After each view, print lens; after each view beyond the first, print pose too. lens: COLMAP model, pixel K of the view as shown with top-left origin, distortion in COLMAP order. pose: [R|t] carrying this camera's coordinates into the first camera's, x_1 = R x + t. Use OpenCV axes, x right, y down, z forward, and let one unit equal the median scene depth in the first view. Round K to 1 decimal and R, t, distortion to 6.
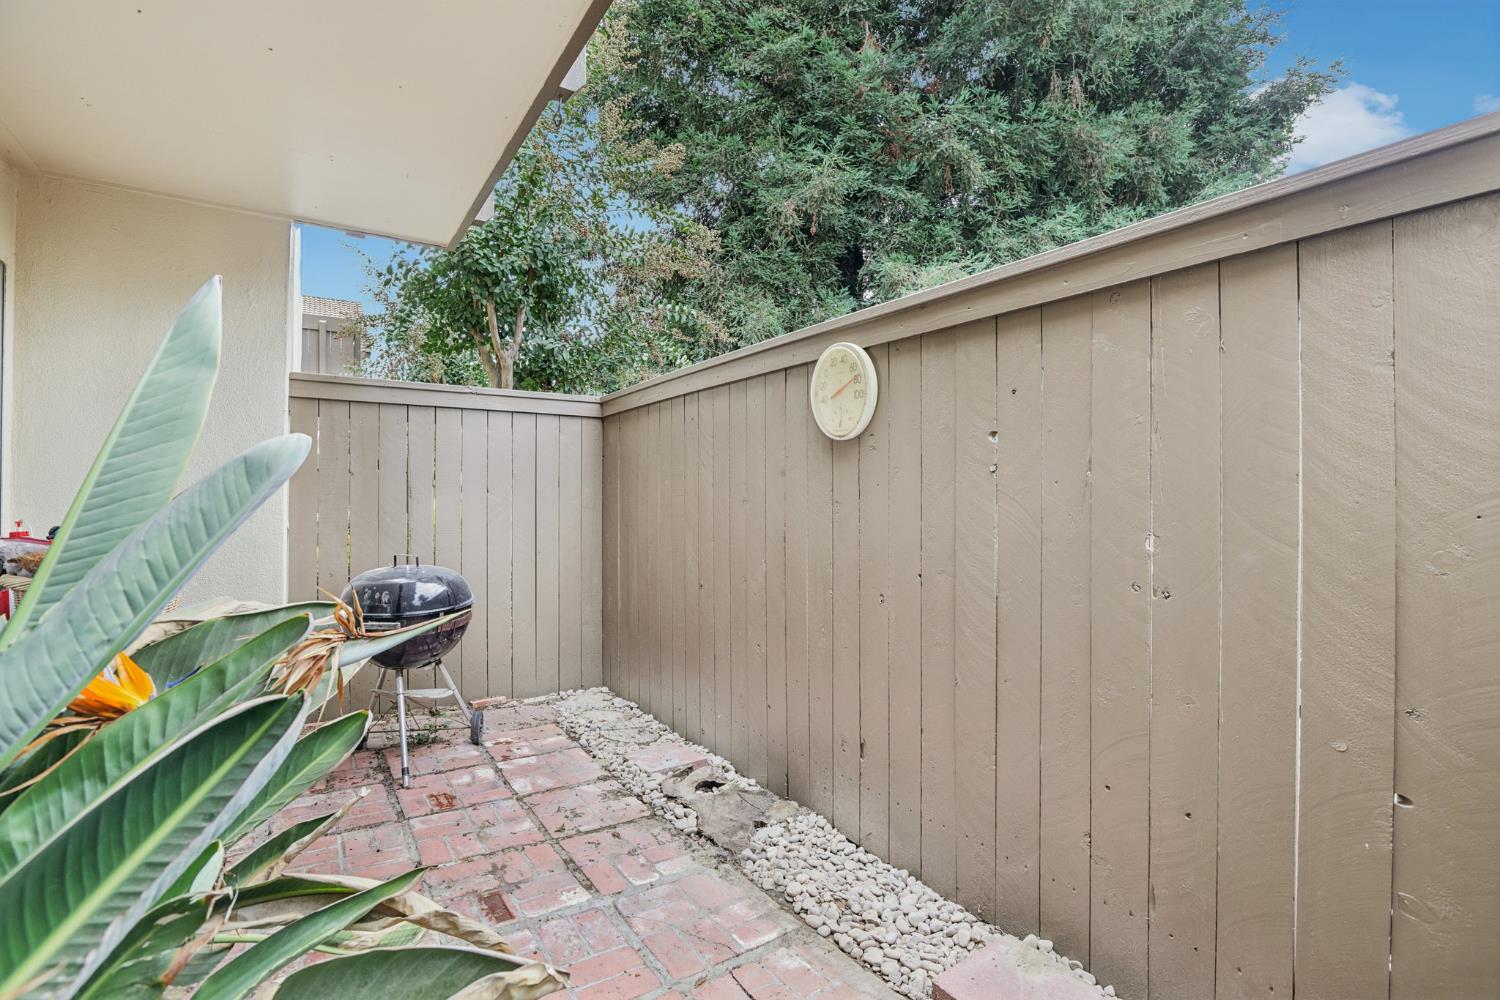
lens RADIAL K [[690.0, 0, 757.0], [0, 690.0, 497.3], [0, 0, 1]] dist [-0.042092, 0.012594]
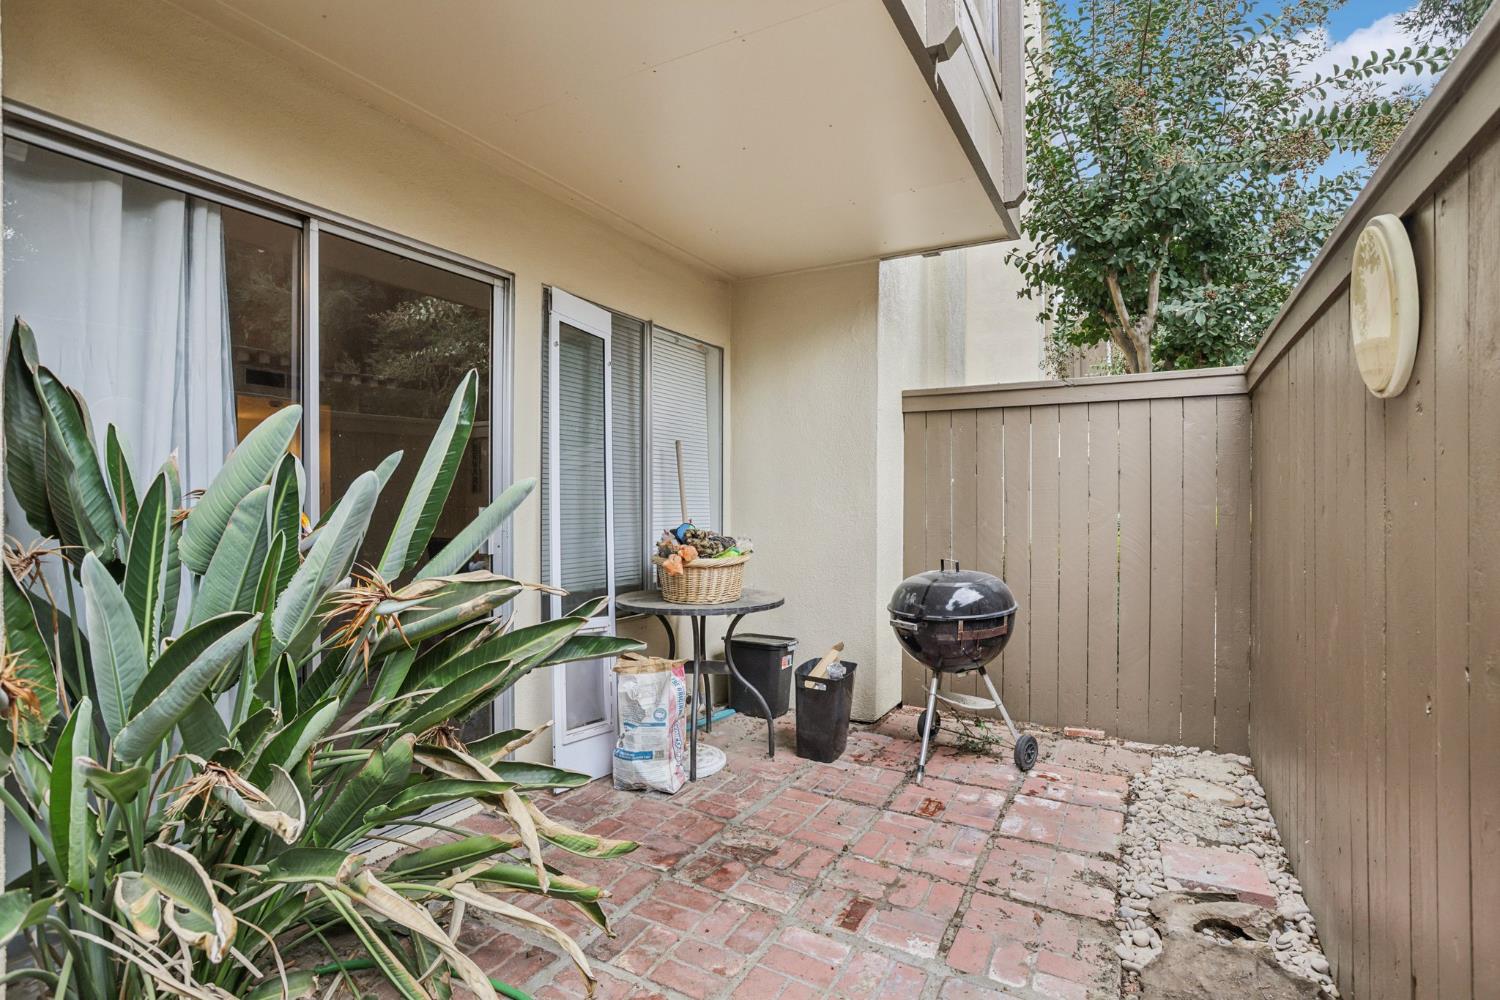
lens RADIAL K [[734.5, 0, 749.3], [0, 734.5, 504.1], [0, 0, 1]] dist [-0.045752, 0.010512]
pose [[0.445469, 0.000231, -0.895297, 0.320980], [0.006876, 0.999970, 0.003679, -0.004305], [0.895271, -0.007795, 0.445454, 0.246035]]
